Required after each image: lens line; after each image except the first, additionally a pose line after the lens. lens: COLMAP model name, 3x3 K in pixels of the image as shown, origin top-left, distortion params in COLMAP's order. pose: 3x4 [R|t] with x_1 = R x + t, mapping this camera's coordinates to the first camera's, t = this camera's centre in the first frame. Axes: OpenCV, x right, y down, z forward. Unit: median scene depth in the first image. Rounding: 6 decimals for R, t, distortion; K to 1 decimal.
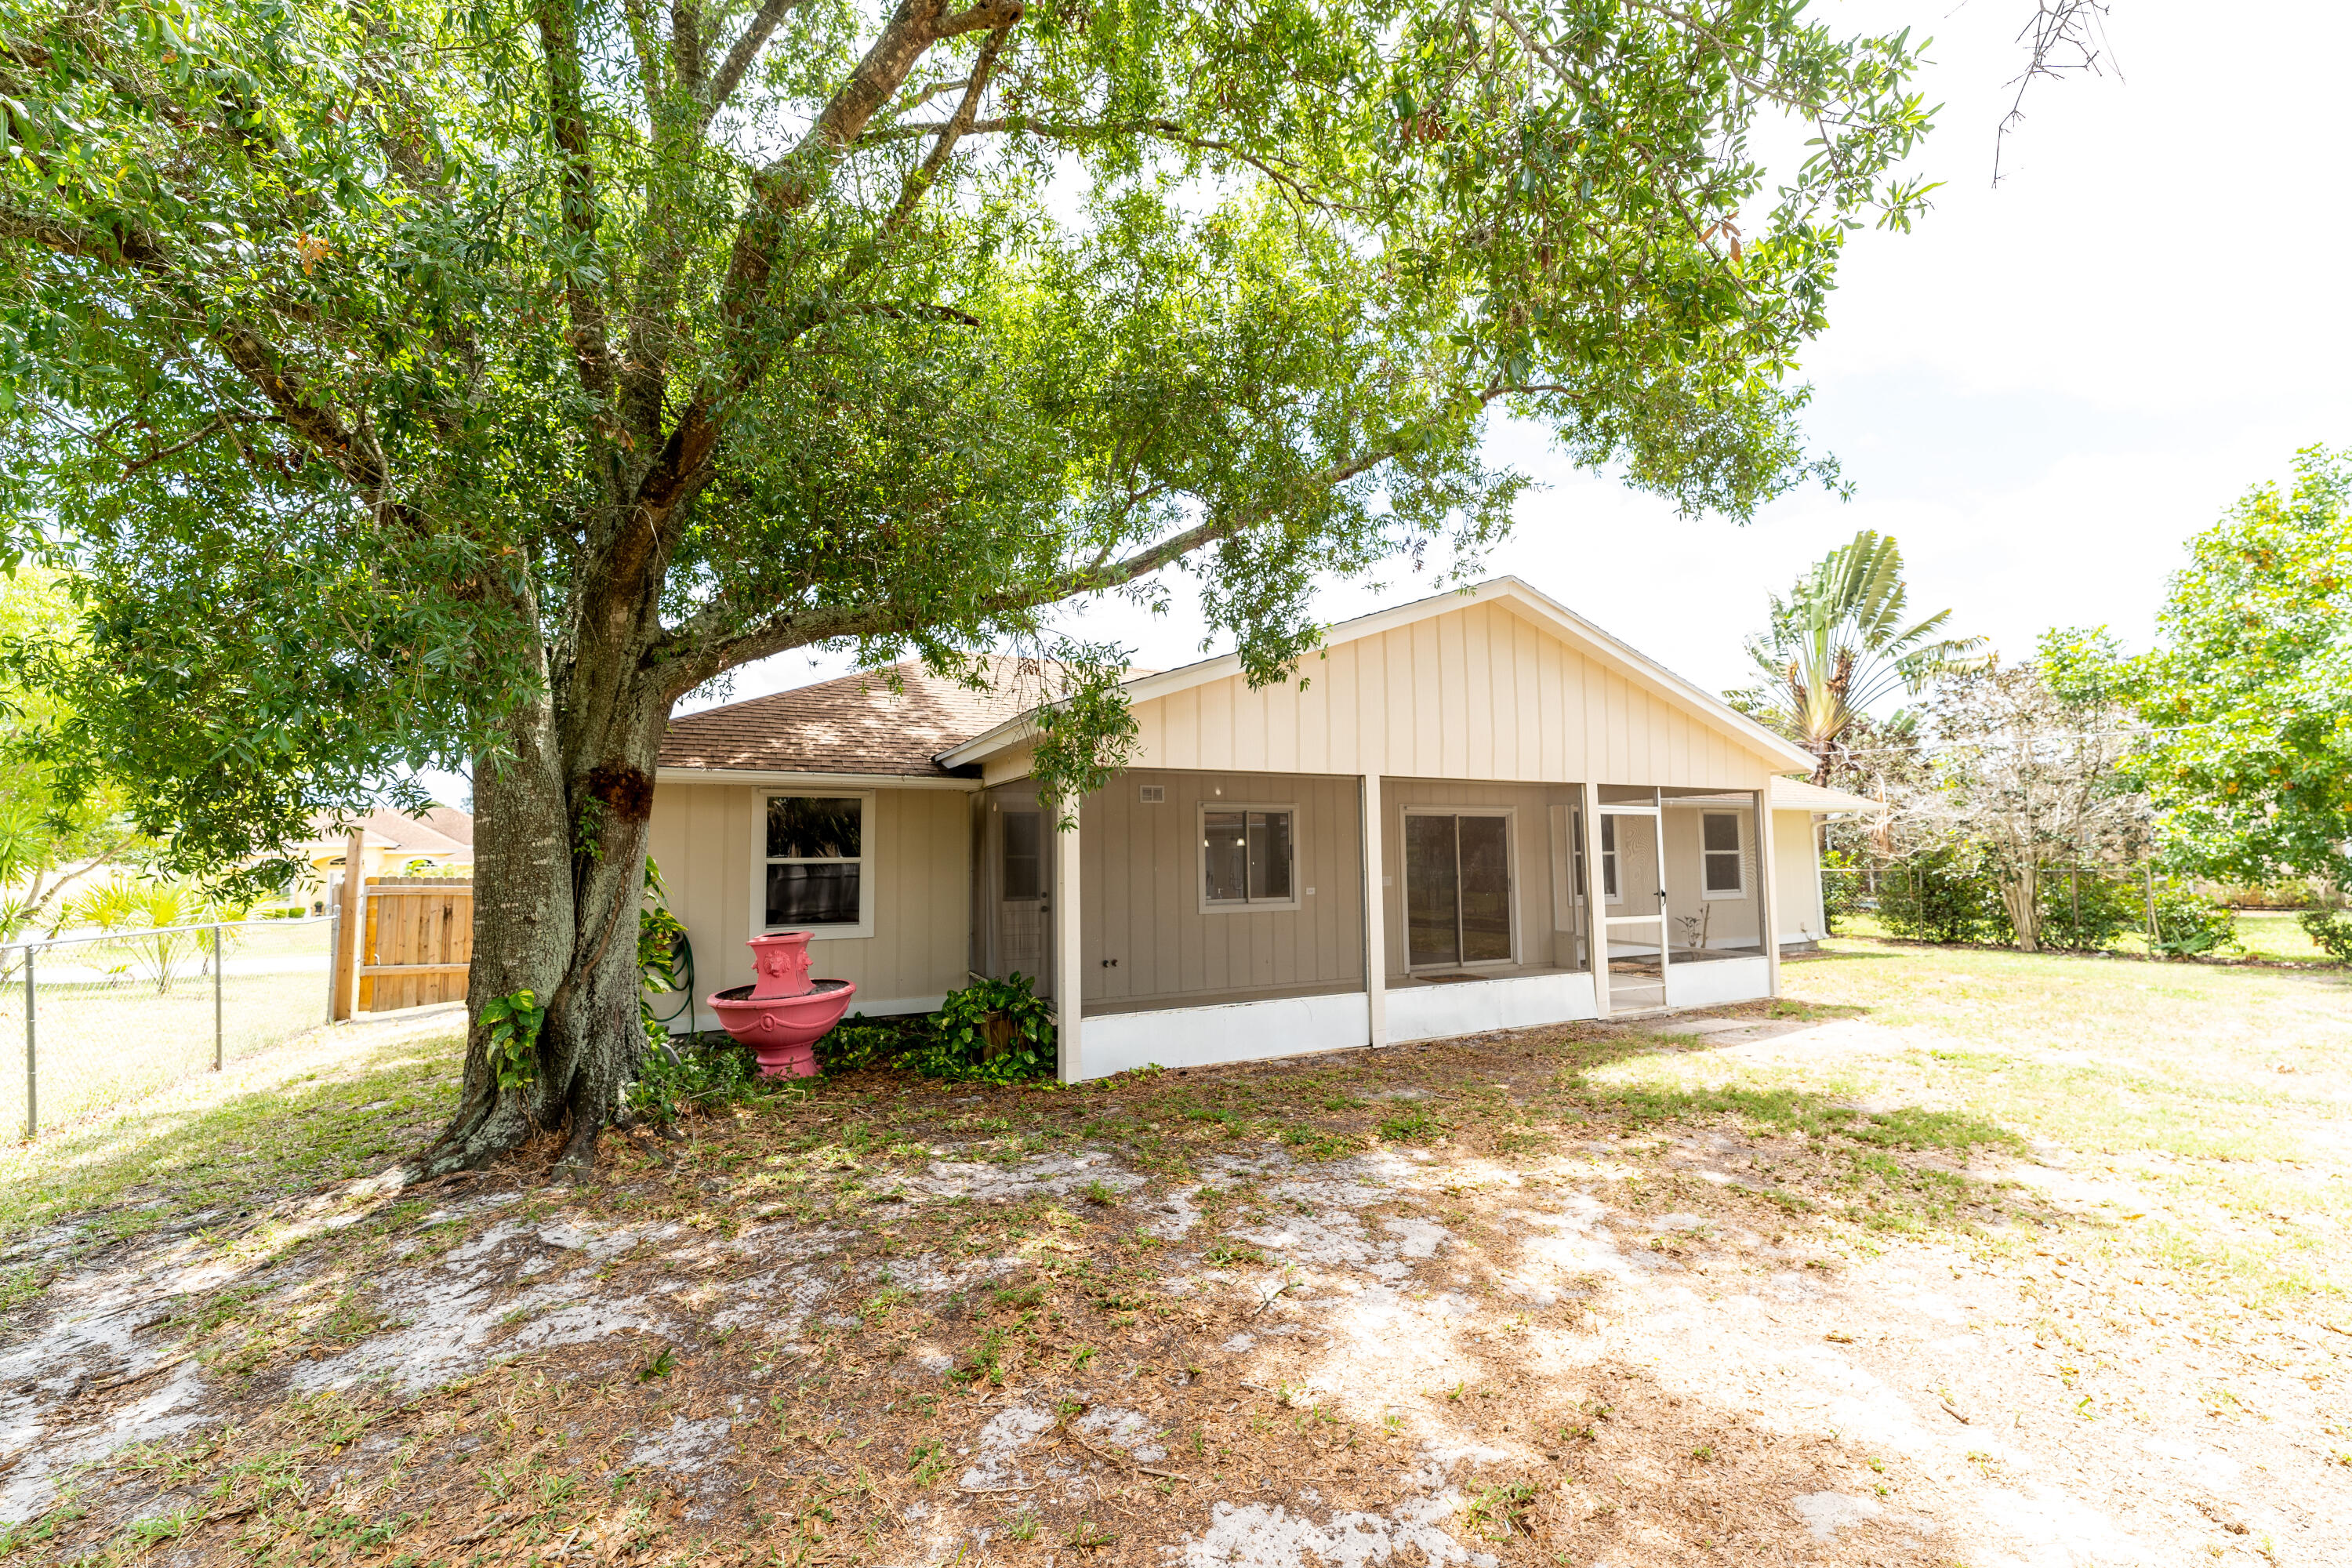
lens RADIAL K [[951.3, 0, 1185.2], [0, 951.3, 793.5], [0, 0, 1]] dist [0.013024, -0.000061]
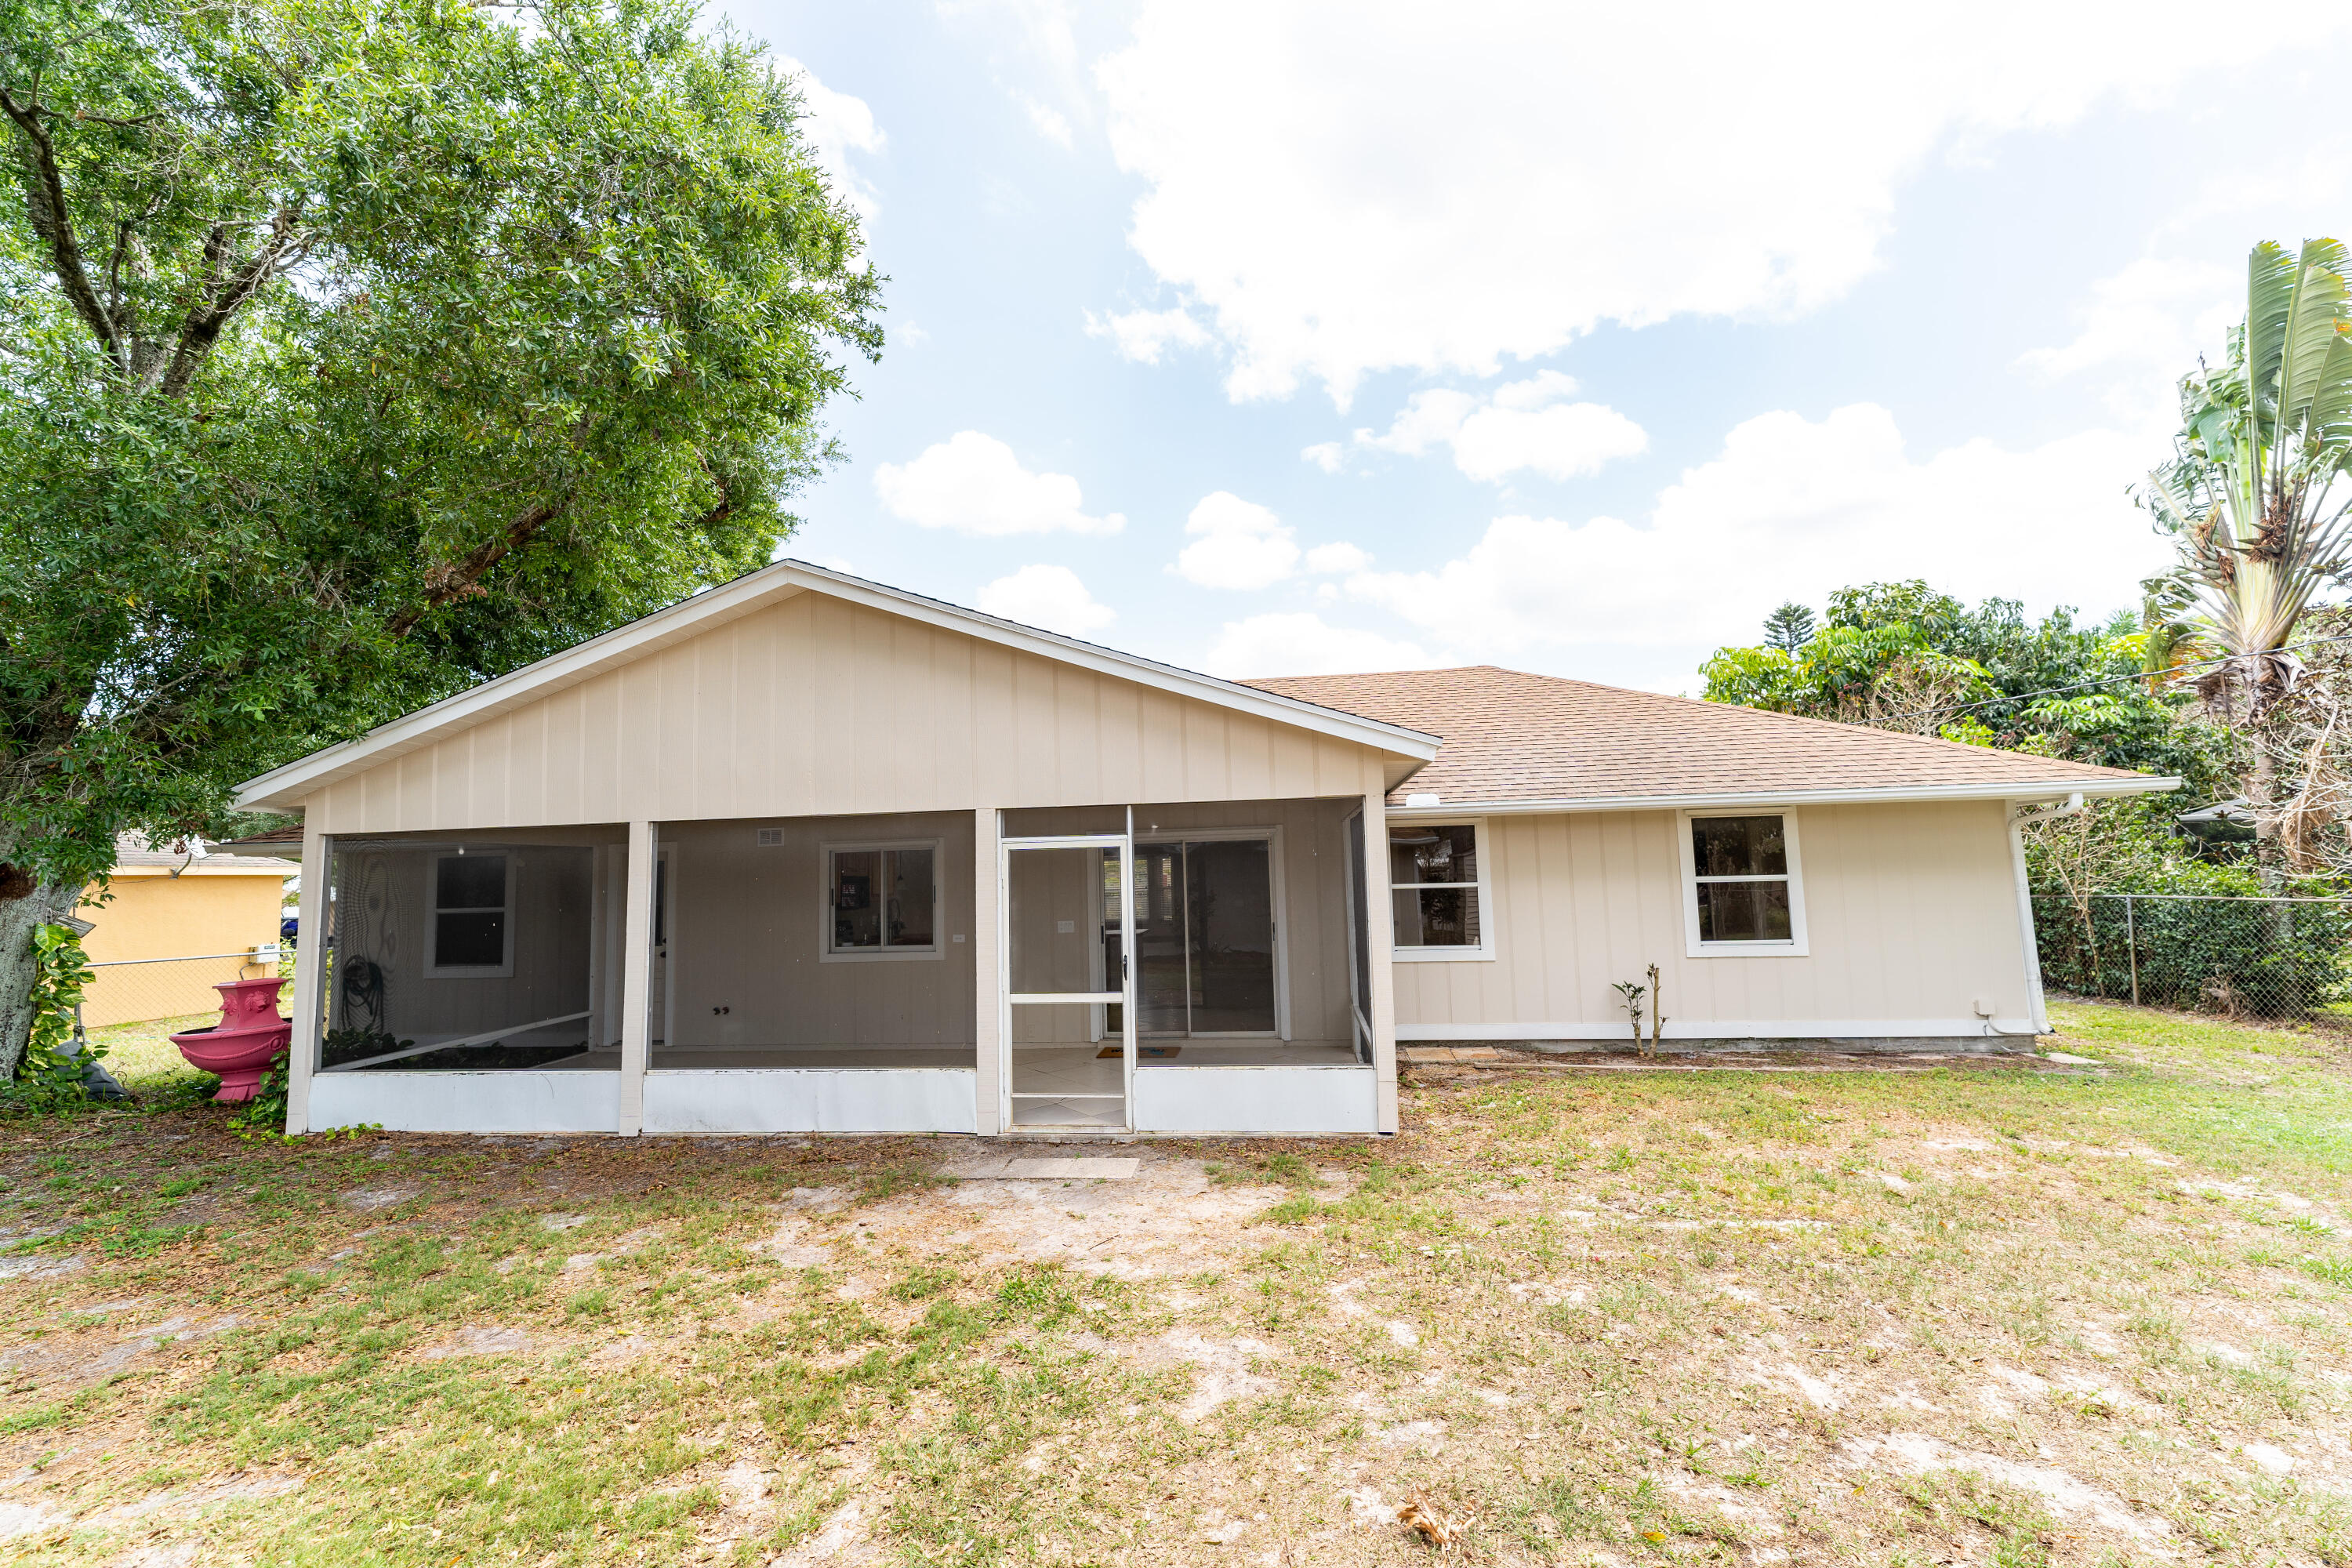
lens RADIAL K [[951.3, 0, 1185.2], [0, 951.3, 793.5], [0, 0, 1]] dist [0.013024, -0.000061]
pose [[0.829963, -0.062460, -0.554311, 0.880394], [0.057059, 0.998005, -0.027022, 0.005061], [0.554892, -0.009201, 0.831871, 0.427771]]
